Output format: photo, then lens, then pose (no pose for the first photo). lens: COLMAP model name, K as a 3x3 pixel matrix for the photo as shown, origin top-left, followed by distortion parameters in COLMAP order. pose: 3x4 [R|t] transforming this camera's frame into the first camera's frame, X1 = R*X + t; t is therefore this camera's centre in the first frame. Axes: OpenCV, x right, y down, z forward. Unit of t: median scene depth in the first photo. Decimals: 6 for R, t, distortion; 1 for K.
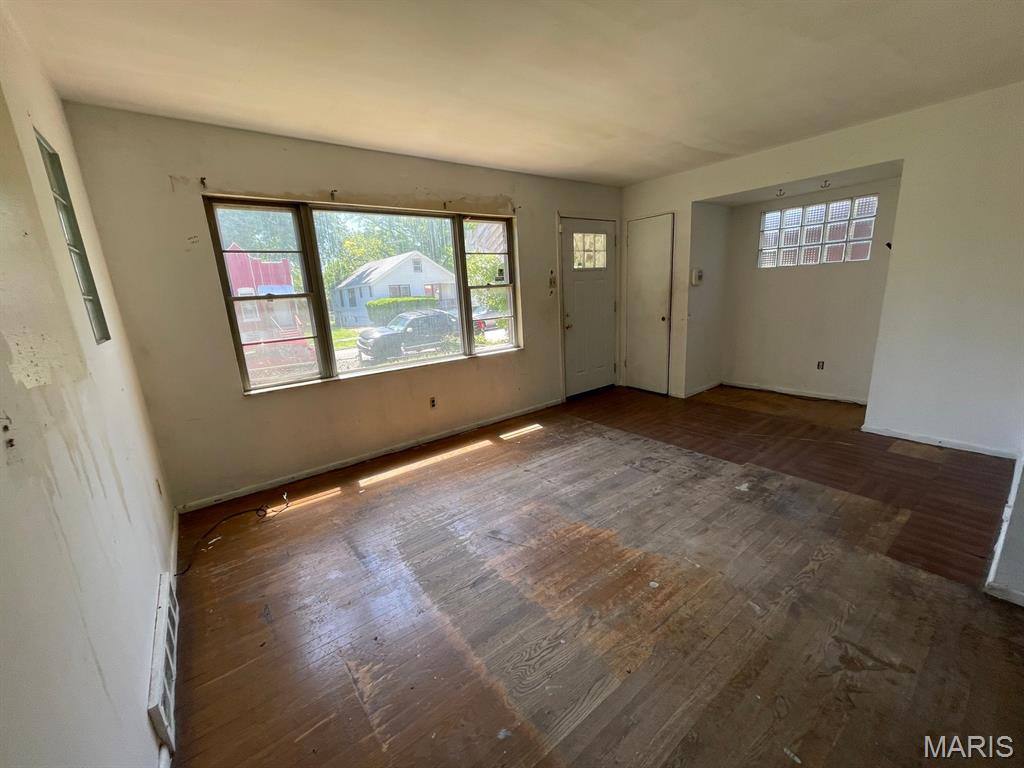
lens RADIAL K [[411.0, 0, 511.6], [0, 411.0, 386.6], [0, 0, 1]] dist [-0.000884, 0.000486]
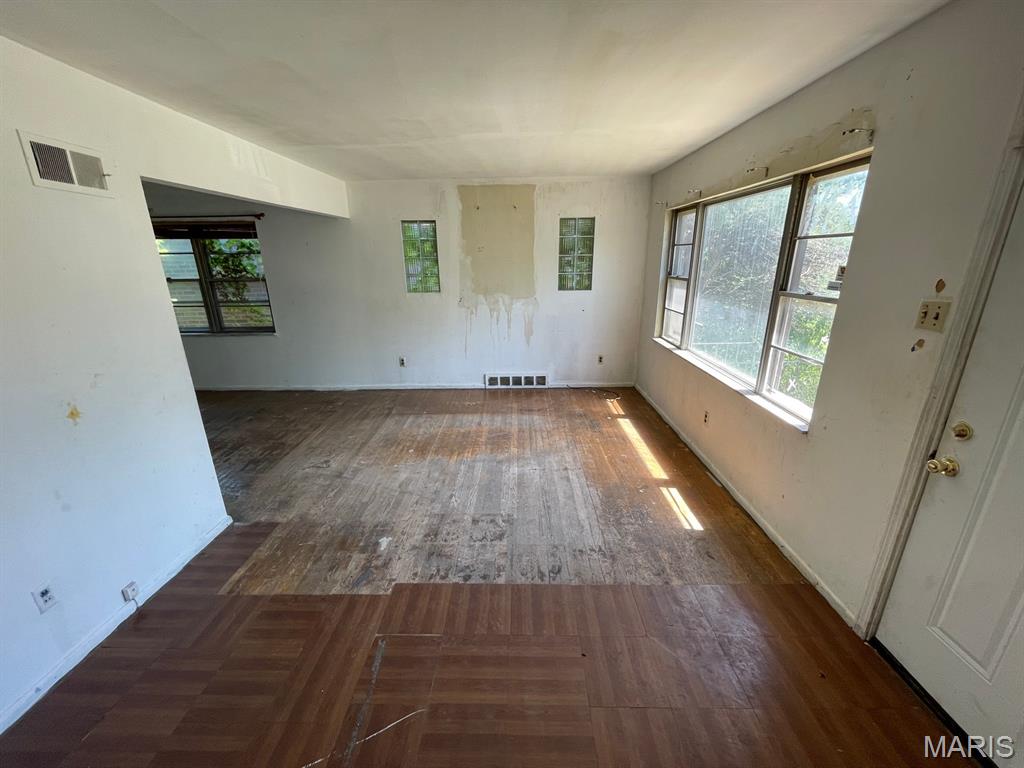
lens RADIAL K [[411.0, 0, 510.3], [0, 411.0, 384.6], [0, 0, 1]] dist [-0.000884, 0.000486]
pose [[-0.622792, 0.293063, -0.725427, 0.885750], [-0.134955, 0.873060, 0.468566, -0.489168], [0.770660, 0.389719, -0.504184, 1.435012]]
